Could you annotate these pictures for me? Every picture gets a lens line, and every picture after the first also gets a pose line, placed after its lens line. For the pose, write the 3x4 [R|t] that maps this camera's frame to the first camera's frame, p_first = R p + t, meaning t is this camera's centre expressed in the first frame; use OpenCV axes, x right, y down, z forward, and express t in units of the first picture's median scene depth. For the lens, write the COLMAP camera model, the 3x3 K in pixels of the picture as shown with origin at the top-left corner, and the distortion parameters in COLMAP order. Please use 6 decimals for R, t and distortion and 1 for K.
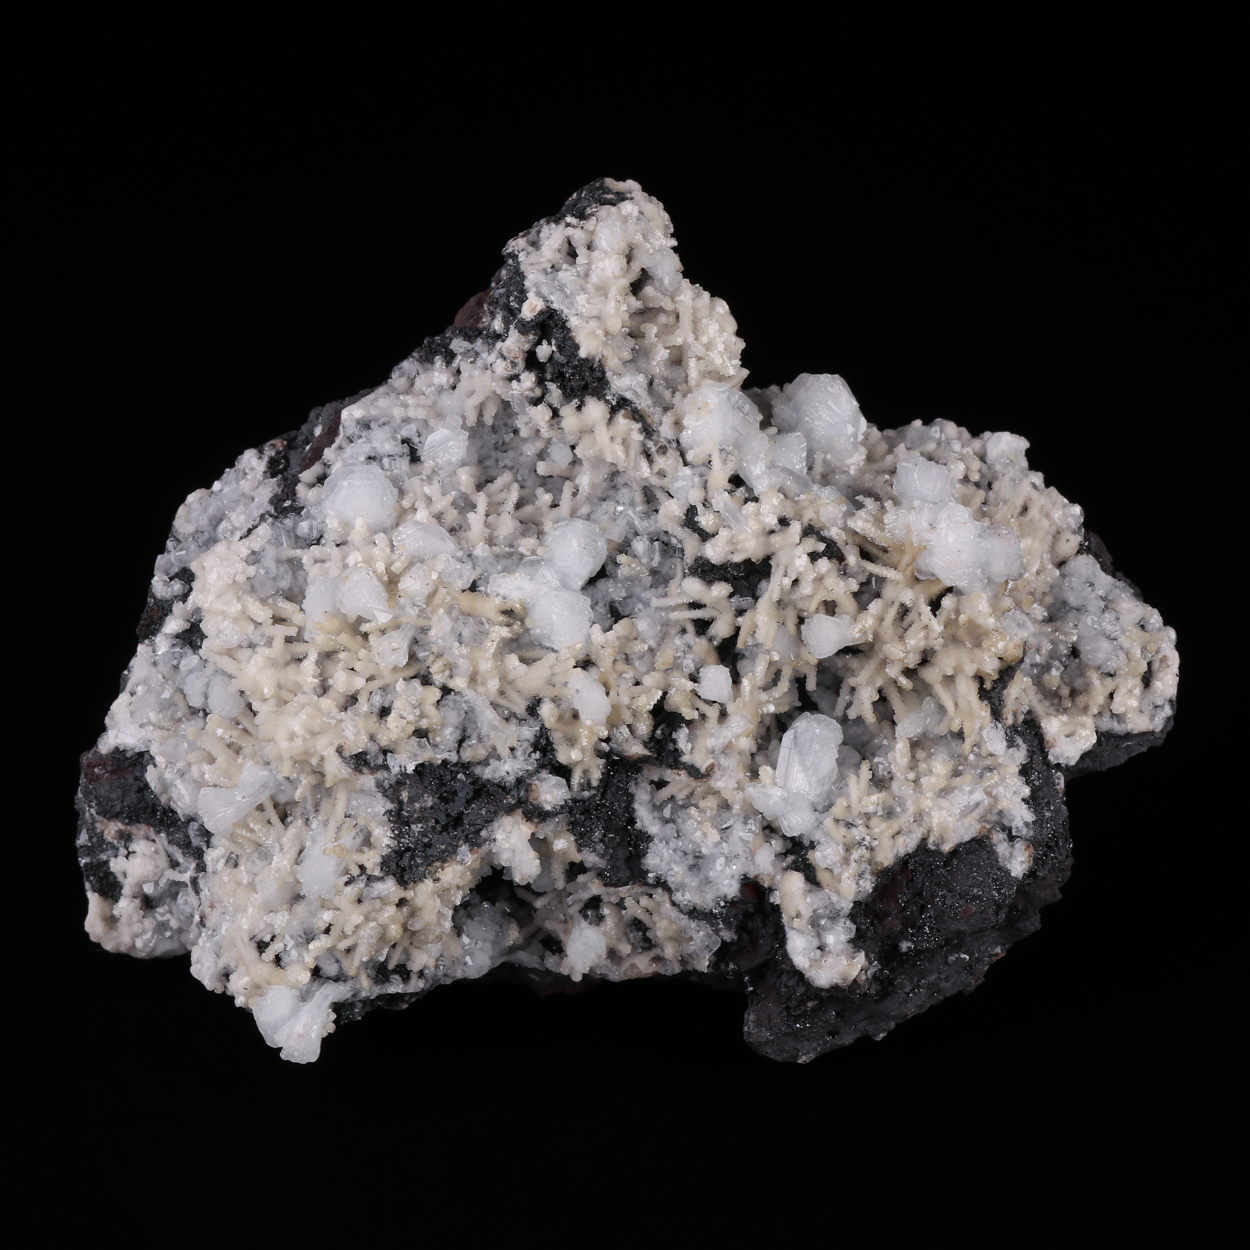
lens RADIAL K [[8580.5, 0, 625.0], [0, 8580.5, 625.0], [0, 0, 1]] dist [0.143899, -1.706863]
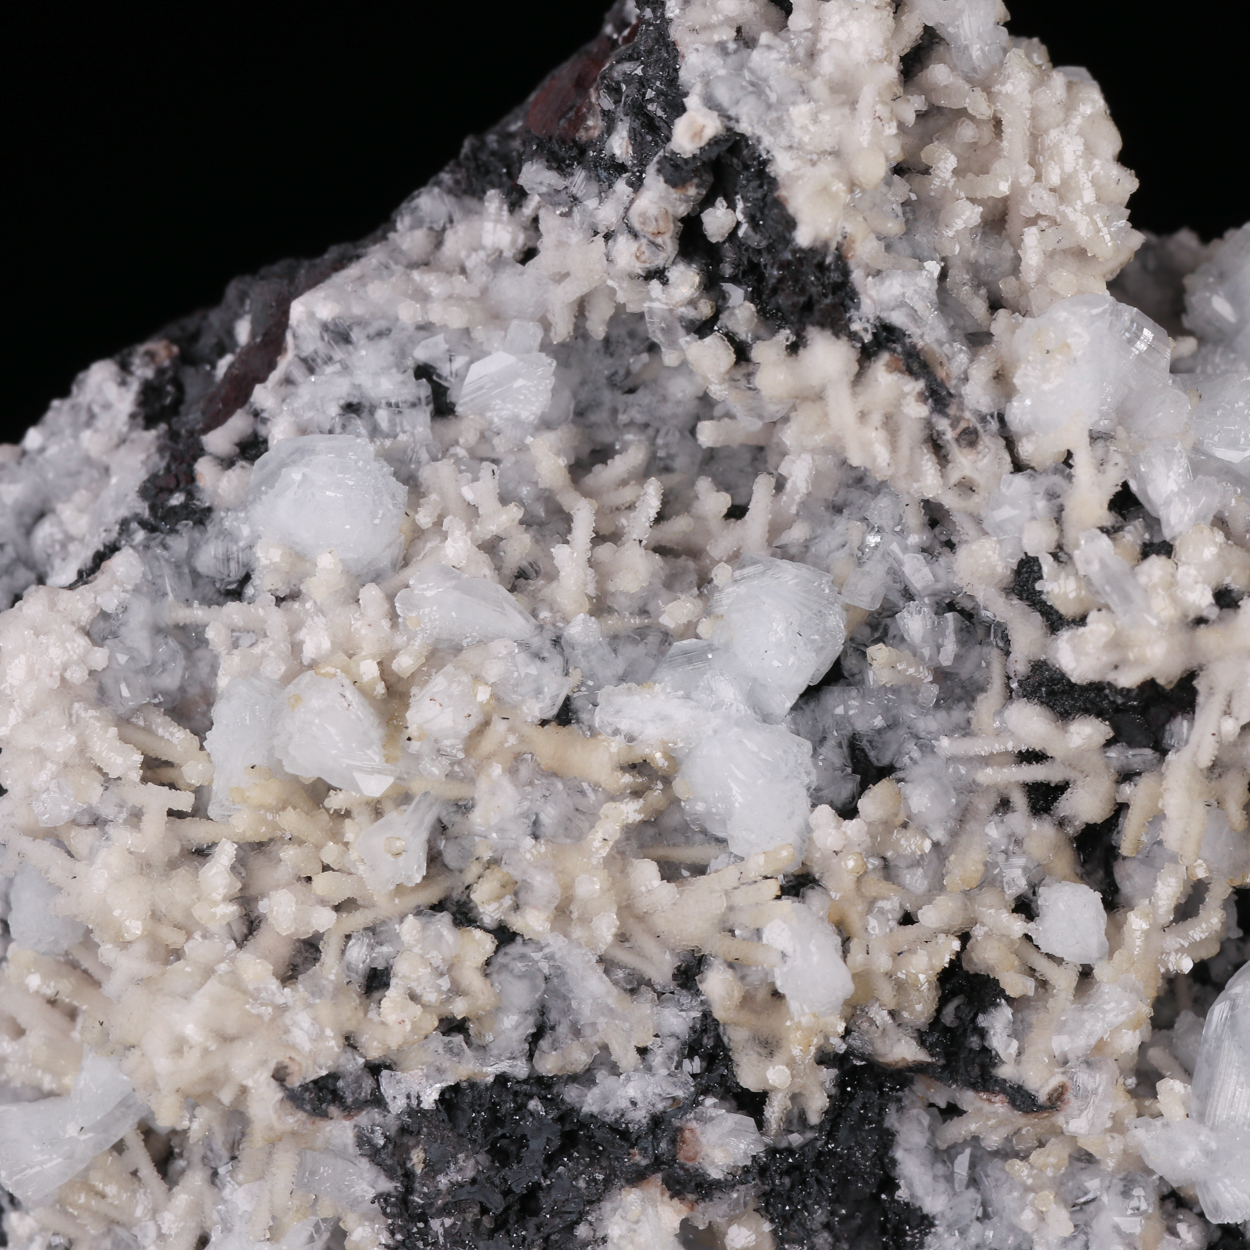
lens RADIAL K [[8580.5, 0, 625.0], [0, 8580.5, 625.0], [0, 0, 1]] dist [0.143899, -1.706863]
pose [[0.999948, 0.010058, -0.001639, -0.013577], [-0.009705, 0.988935, 0.148029, -0.079471], [0.003109, -0.148005, 0.988982, 0.530391]]
